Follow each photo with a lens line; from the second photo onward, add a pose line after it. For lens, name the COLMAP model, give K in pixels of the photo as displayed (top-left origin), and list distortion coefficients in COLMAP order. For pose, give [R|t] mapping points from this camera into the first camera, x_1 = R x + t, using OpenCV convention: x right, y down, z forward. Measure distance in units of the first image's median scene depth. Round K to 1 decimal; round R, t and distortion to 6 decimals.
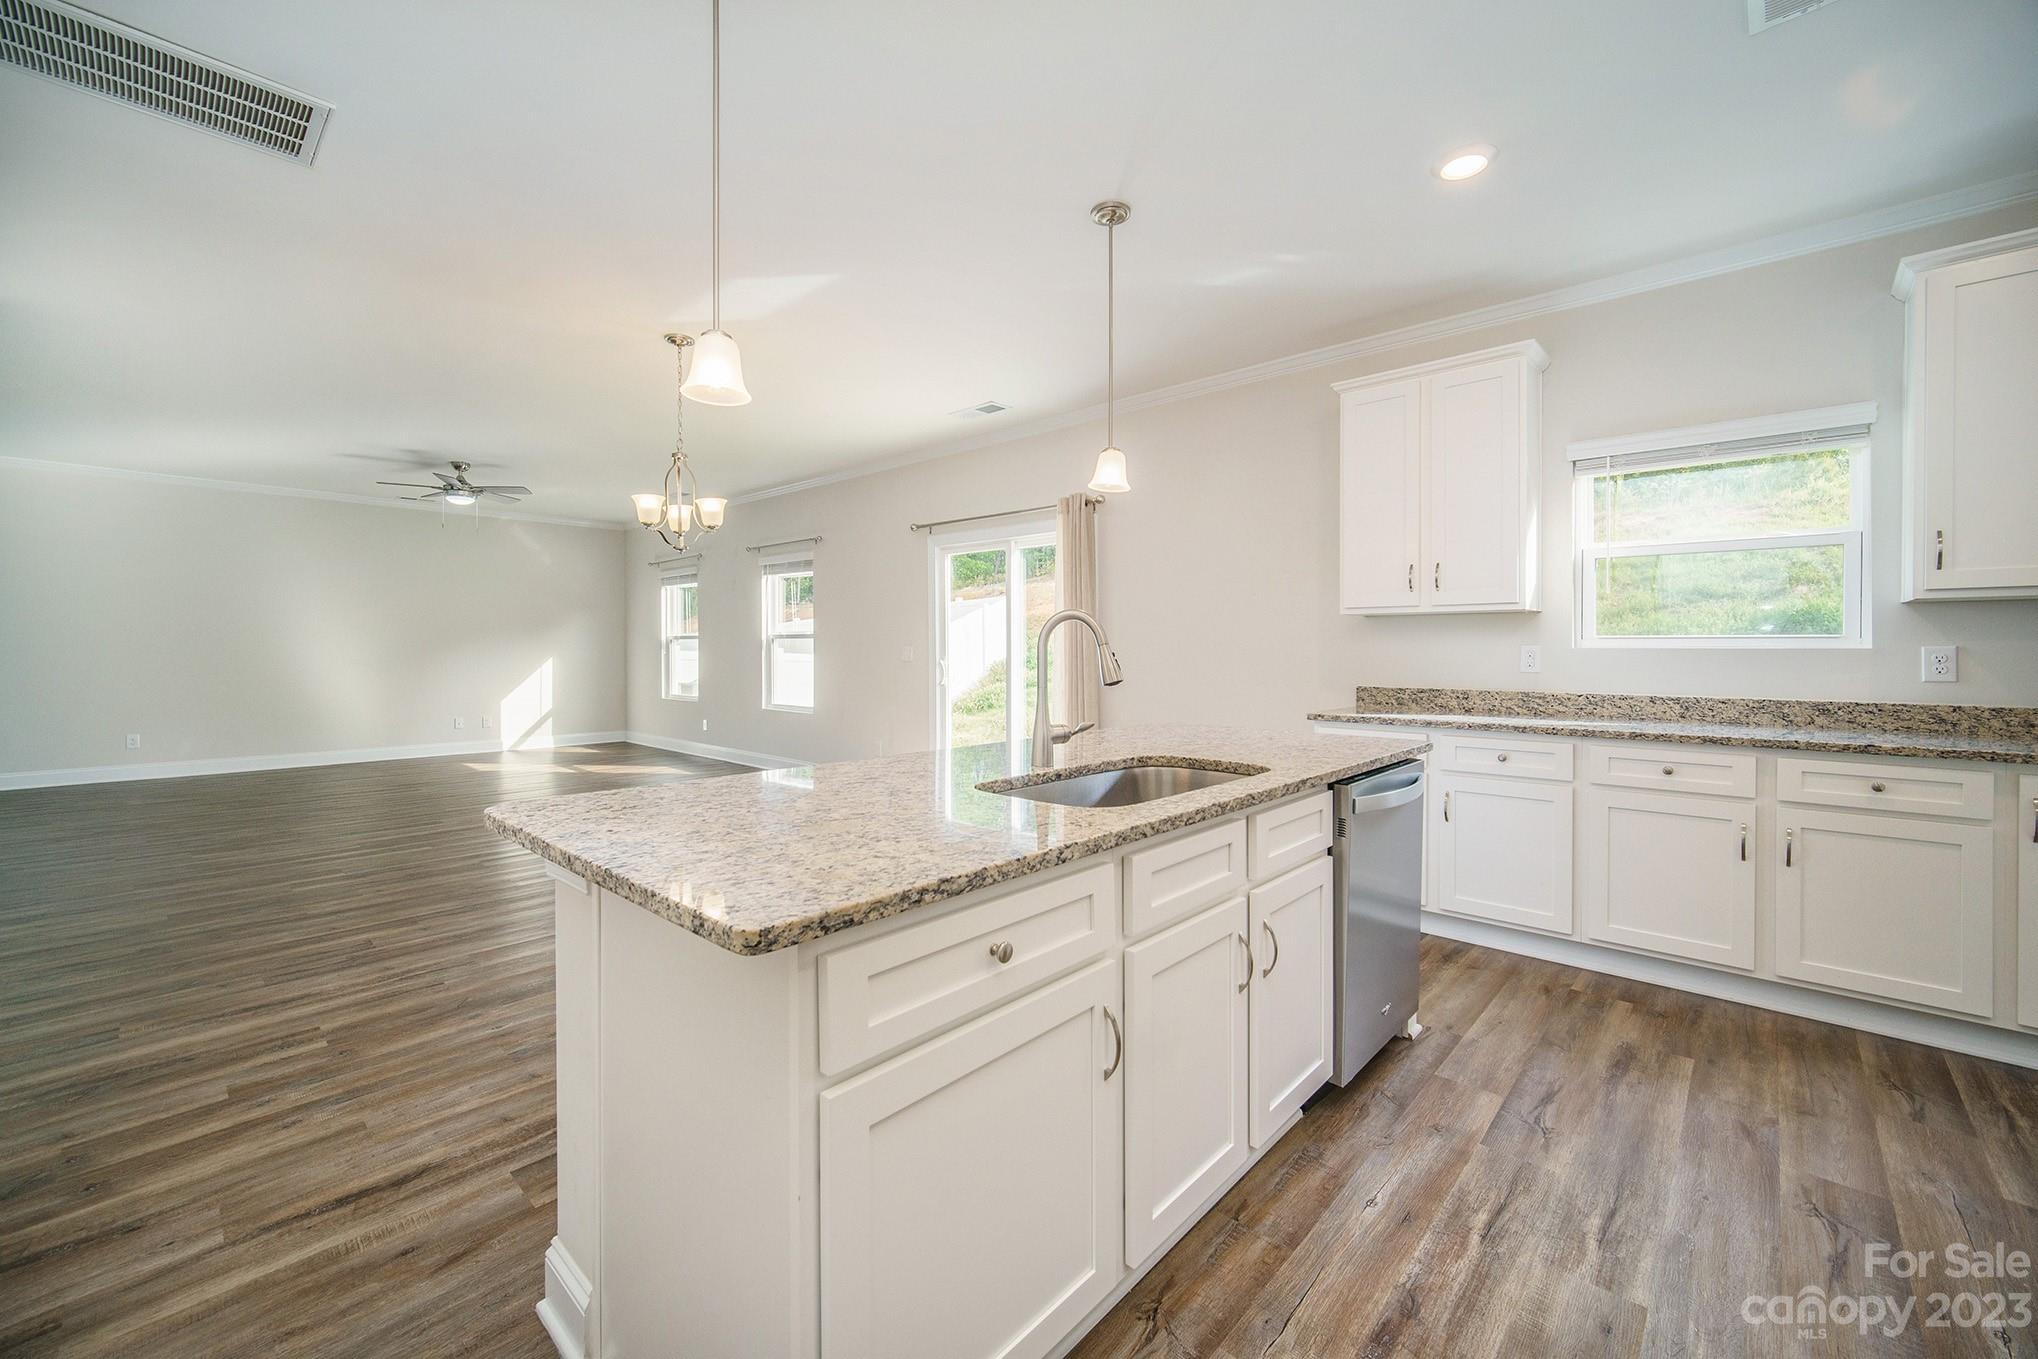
lens RADIAL K [[810.9, 0, 1010.9], [0, 810.9, 662.8], [0, 0, 1]] dist [0.003337, -0.000248]
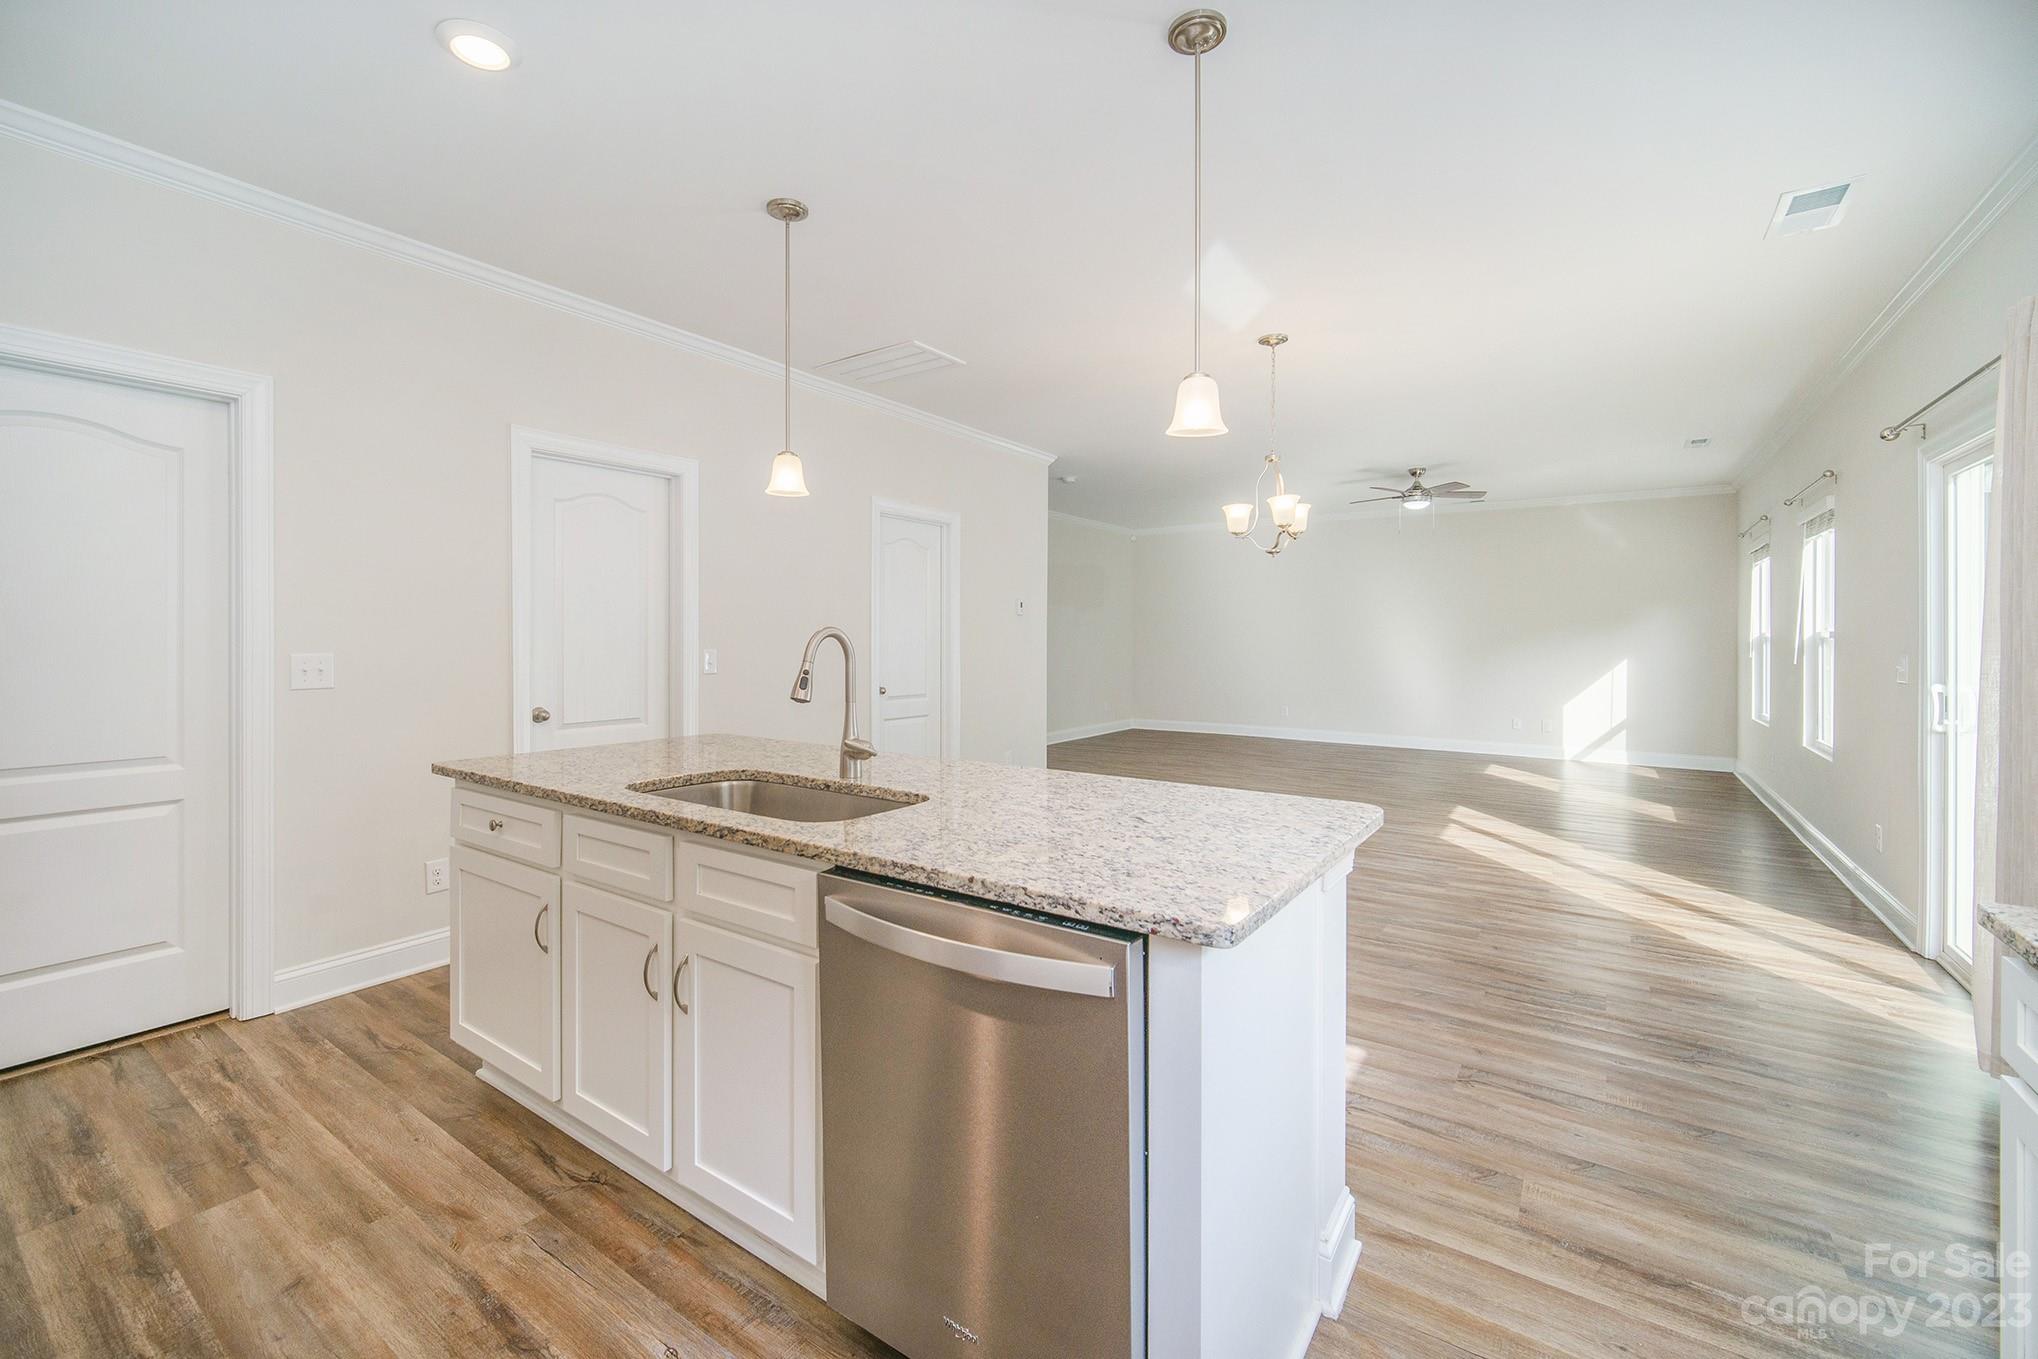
lens RADIAL K [[869.0, 0, 980.2], [0, 869.0, 655.7], [0, 0, 1]] dist [-0.005399, 0.002323]
pose [[0.112865, 0.014391, -0.993506, 0.601177], [-0.016760, 0.999780, 0.012578, -0.022515], [0.993469, 0.015231, 0.113082, 0.541200]]
